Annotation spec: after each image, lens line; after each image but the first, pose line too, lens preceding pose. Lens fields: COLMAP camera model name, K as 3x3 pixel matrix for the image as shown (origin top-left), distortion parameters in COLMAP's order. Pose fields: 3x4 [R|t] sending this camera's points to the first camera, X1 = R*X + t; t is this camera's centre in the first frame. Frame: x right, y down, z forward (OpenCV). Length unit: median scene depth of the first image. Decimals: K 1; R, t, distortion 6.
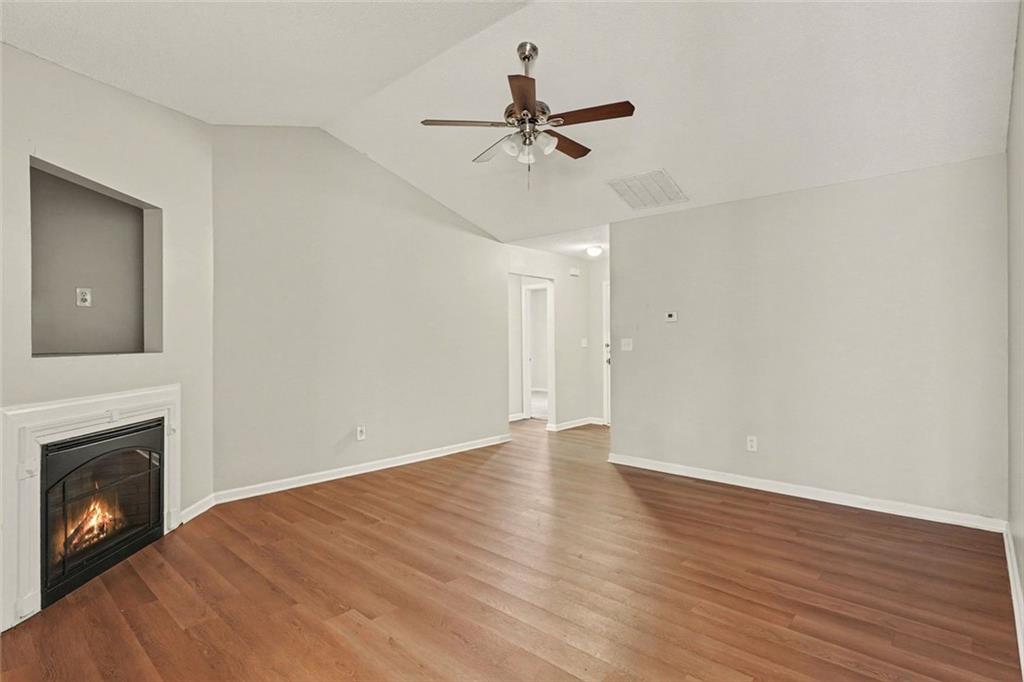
lens RADIAL K [[517.6, 0, 512.0], [0, 517.6, 341.0], [0, 0, 1]] dist [-0.000716, -0.000123]
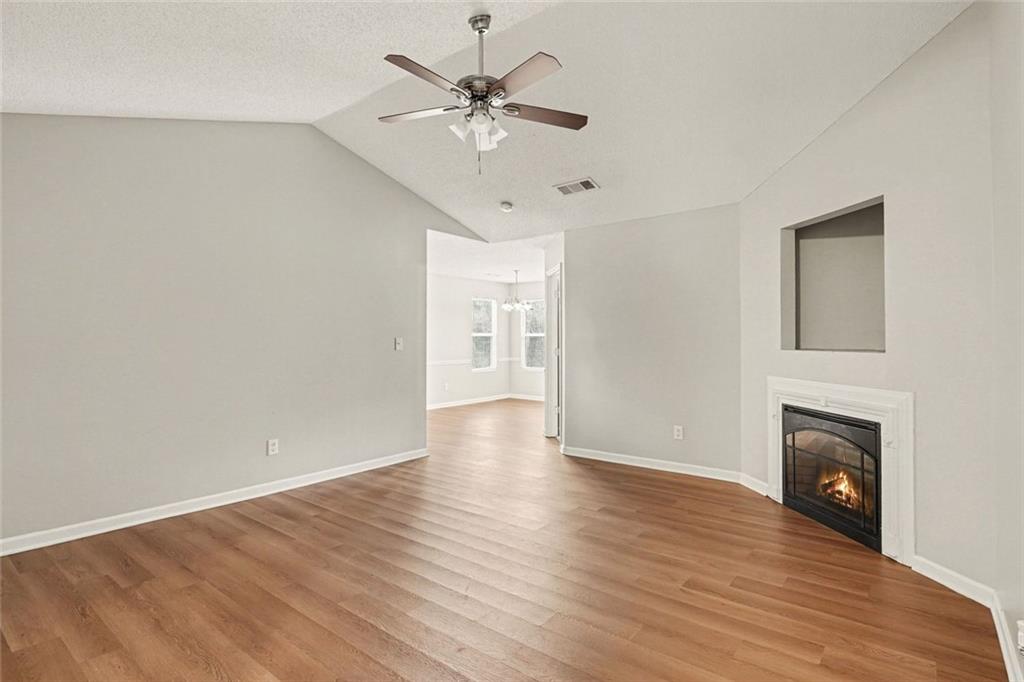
lens RADIAL K [[517.6, 0, 512.0], [0, 517.6, 341.0], [0, 0, 1]] dist [-0.000716, -0.000123]
pose [[-0.998001, 0.001699, -0.063179, 0.040286], [0.000827, 0.999904, 0.013834, -0.012630], [0.063196, 0.013754, -0.997906, 2.060078]]
